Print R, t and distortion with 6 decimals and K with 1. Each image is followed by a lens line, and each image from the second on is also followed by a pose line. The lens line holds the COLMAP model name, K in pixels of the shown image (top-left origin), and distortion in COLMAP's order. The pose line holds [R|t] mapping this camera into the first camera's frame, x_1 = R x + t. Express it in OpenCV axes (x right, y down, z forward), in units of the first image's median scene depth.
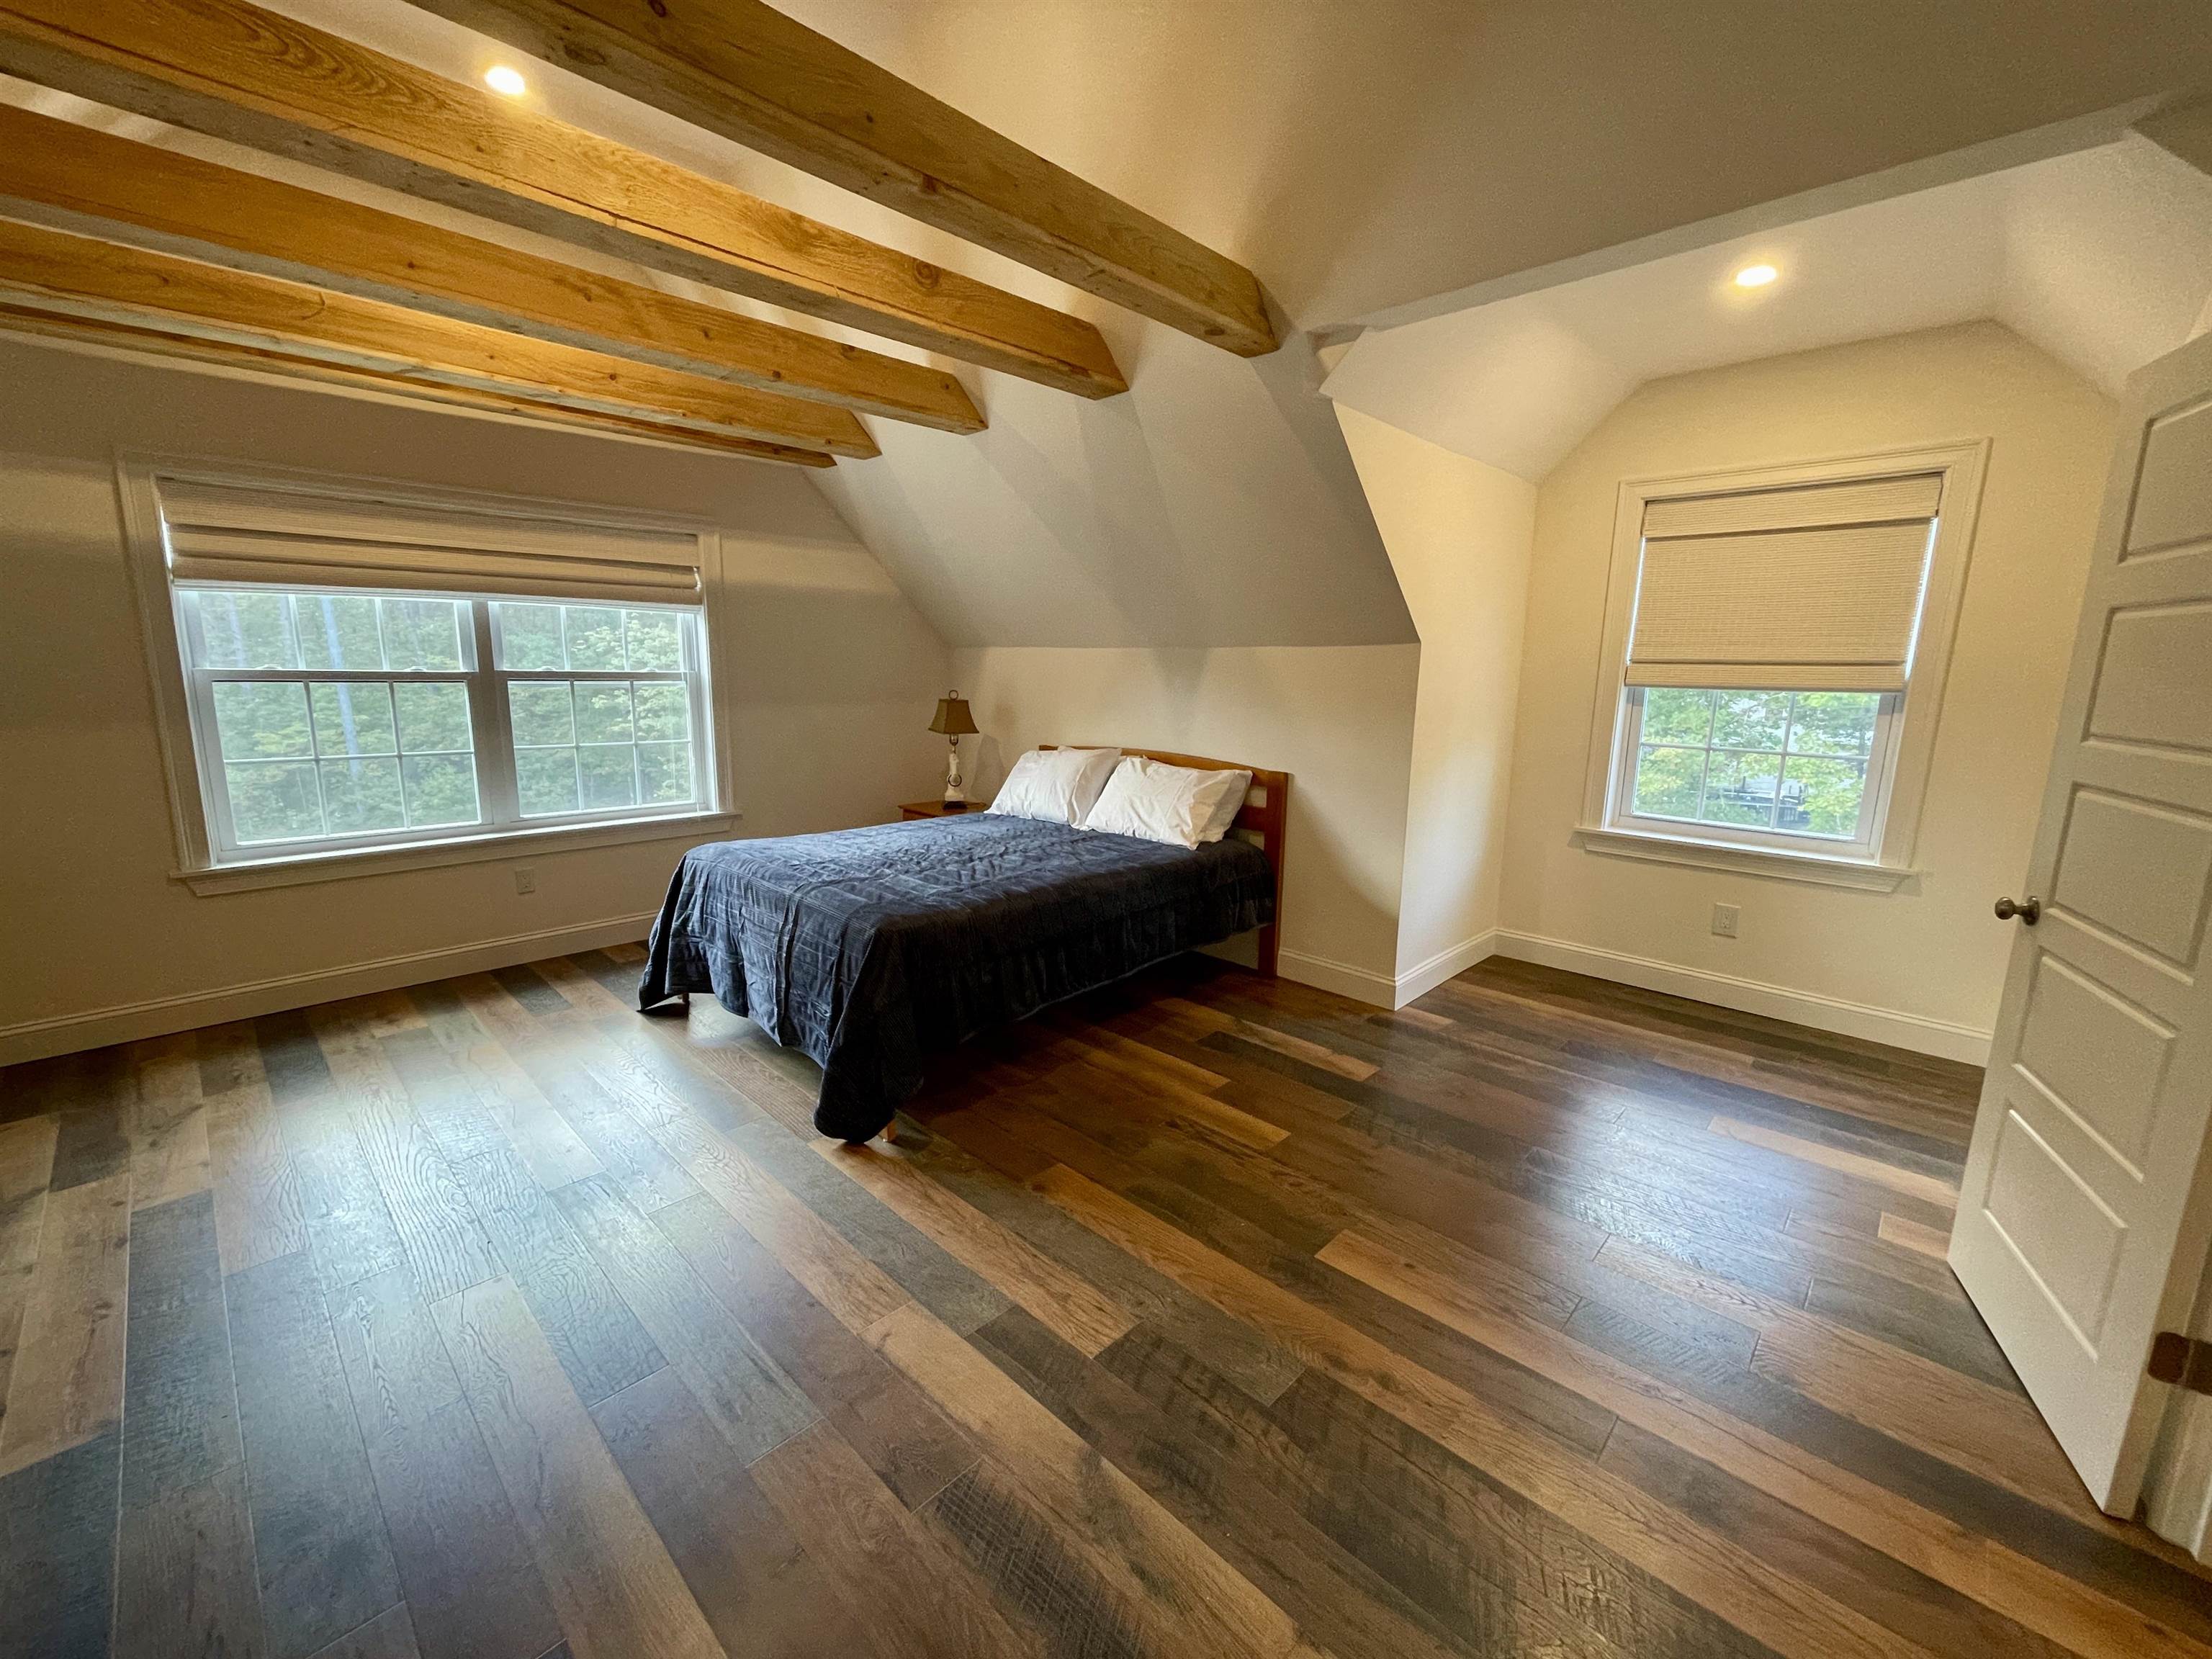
lens RADIAL K [[911.1, 0, 1075.1], [0, 911.1, 836.3], [0, 0, 1]] dist [0.003380, 0.000399]
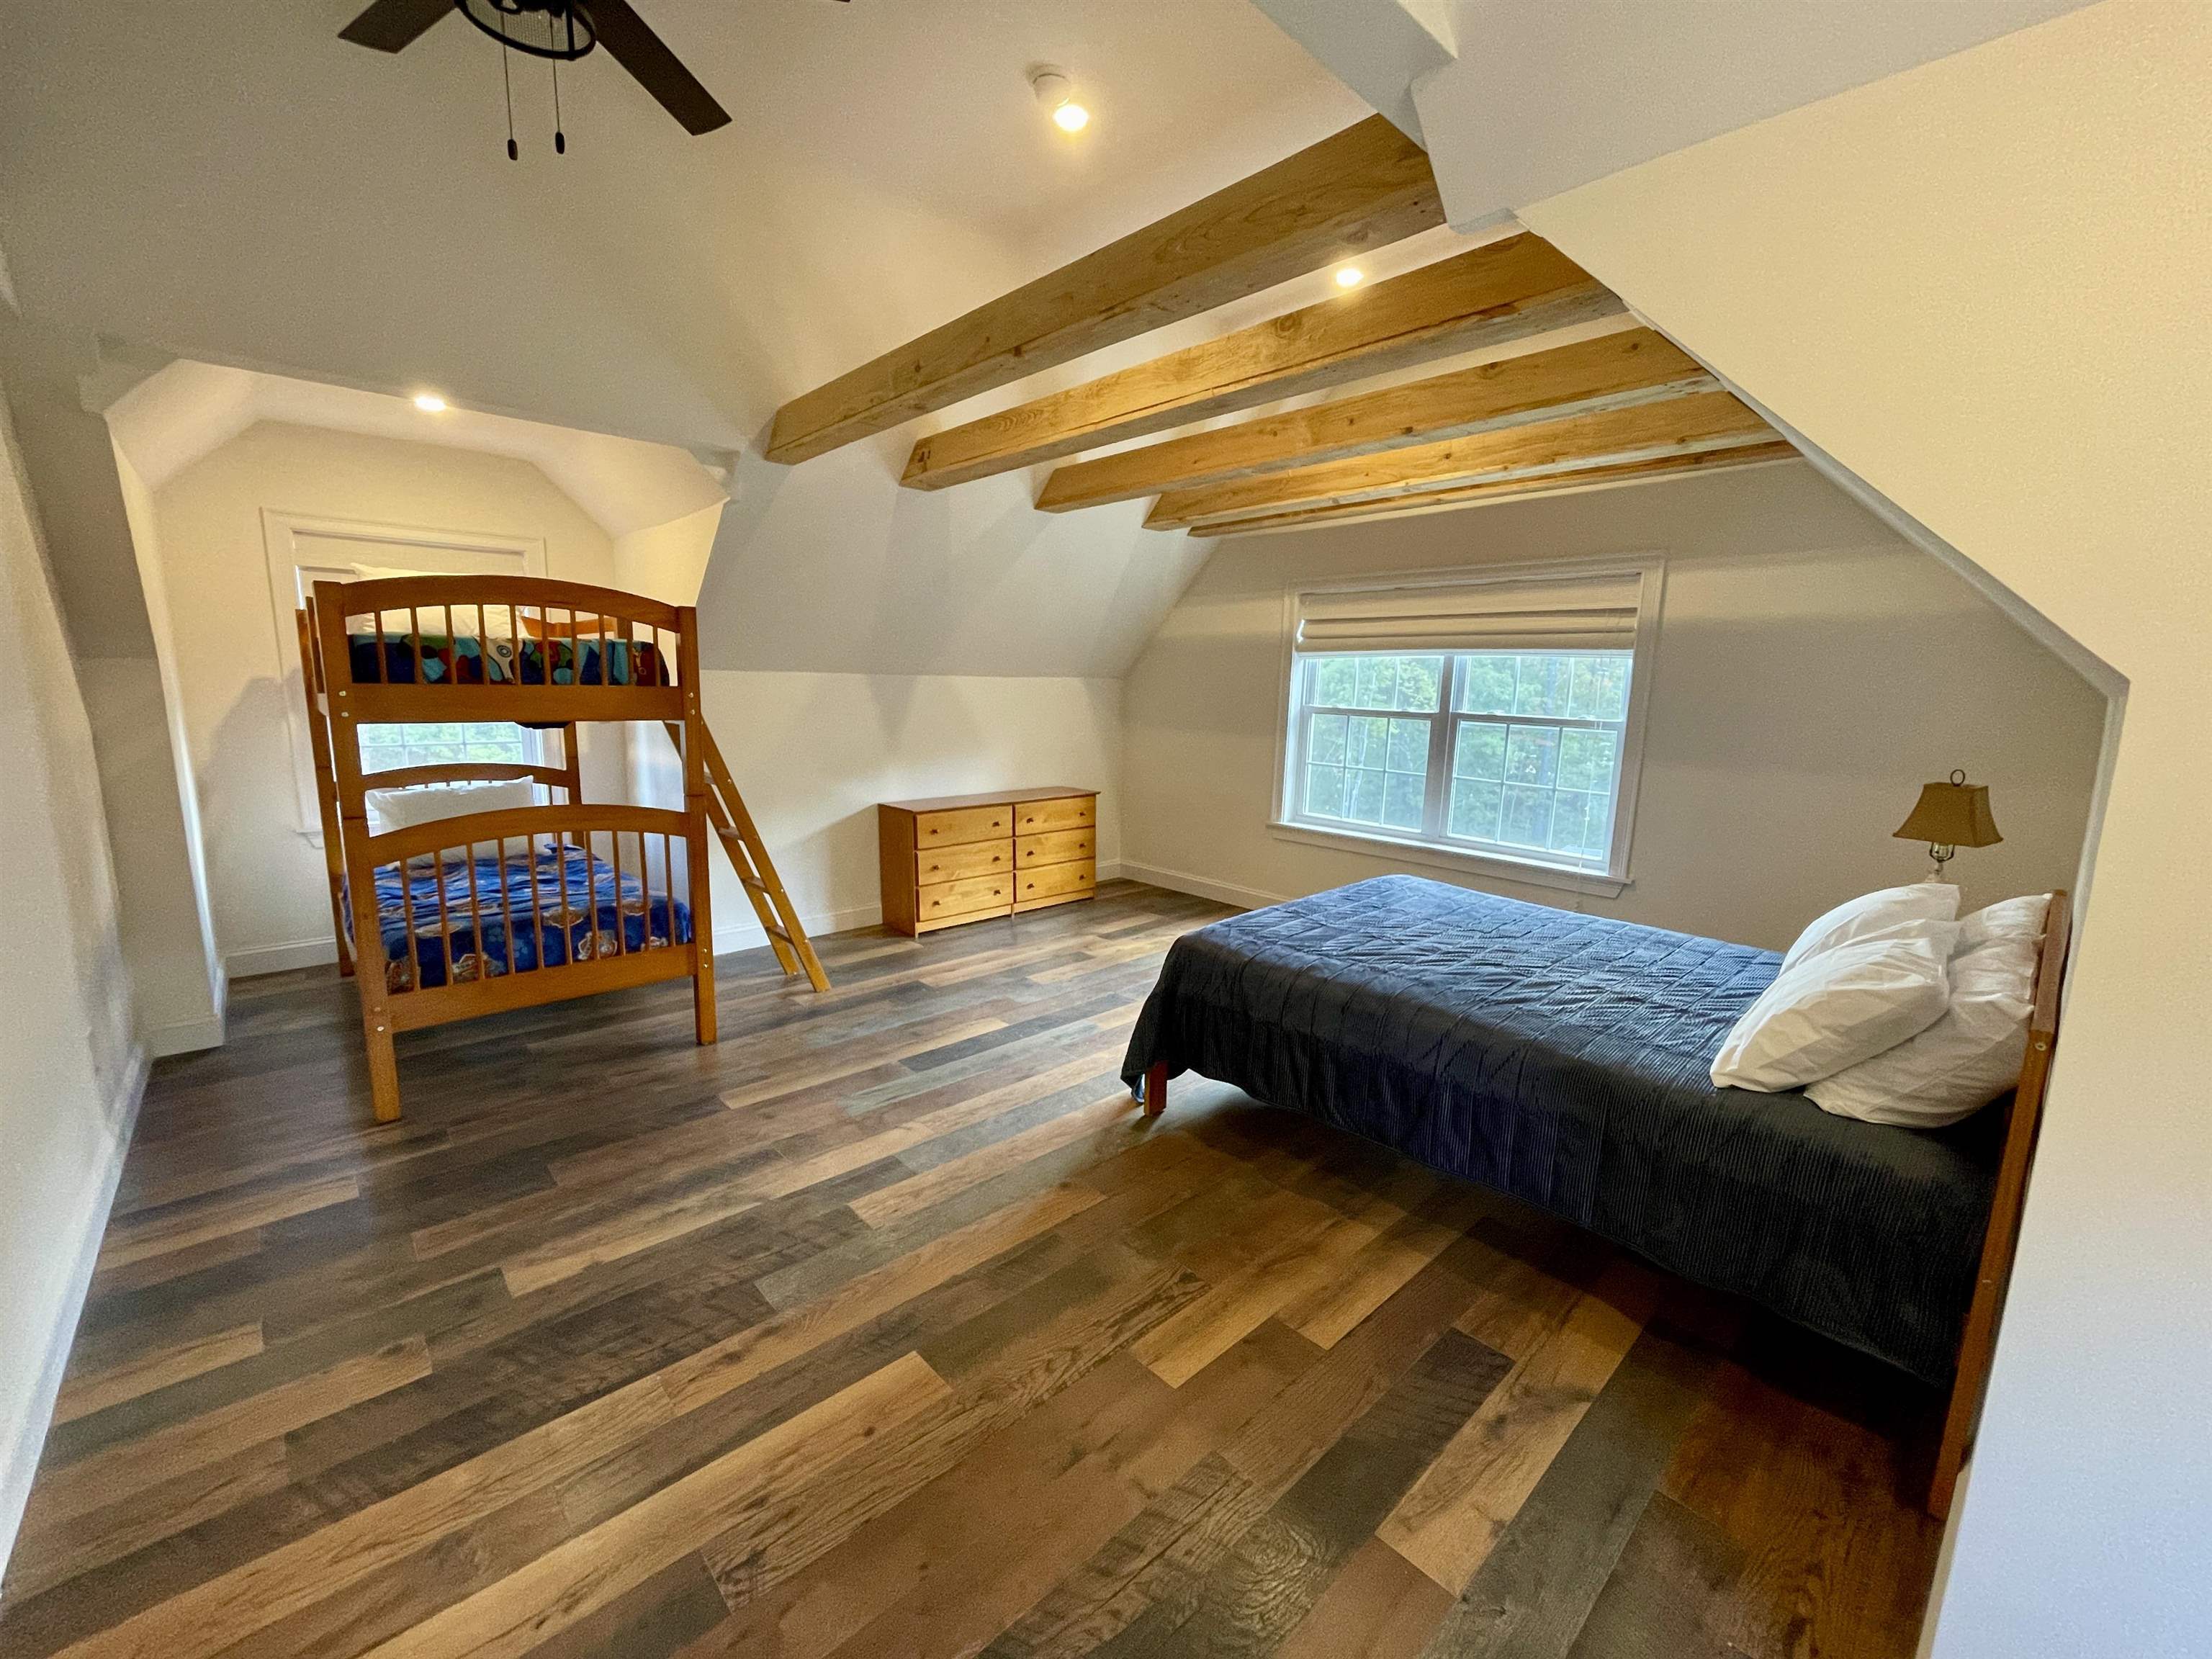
lens RADIAL K [[891.7, 0, 1106.0], [0, 891.7, 829.5], [0, 0, 1]] dist [0.000386, 0.000065]
pose [[-0.039647, 0.153063, -0.987421, 0.714170], [-0.210723, 0.964693, 0.158000, -0.150496], [0.976742, 0.214336, -0.005993, 0.732341]]
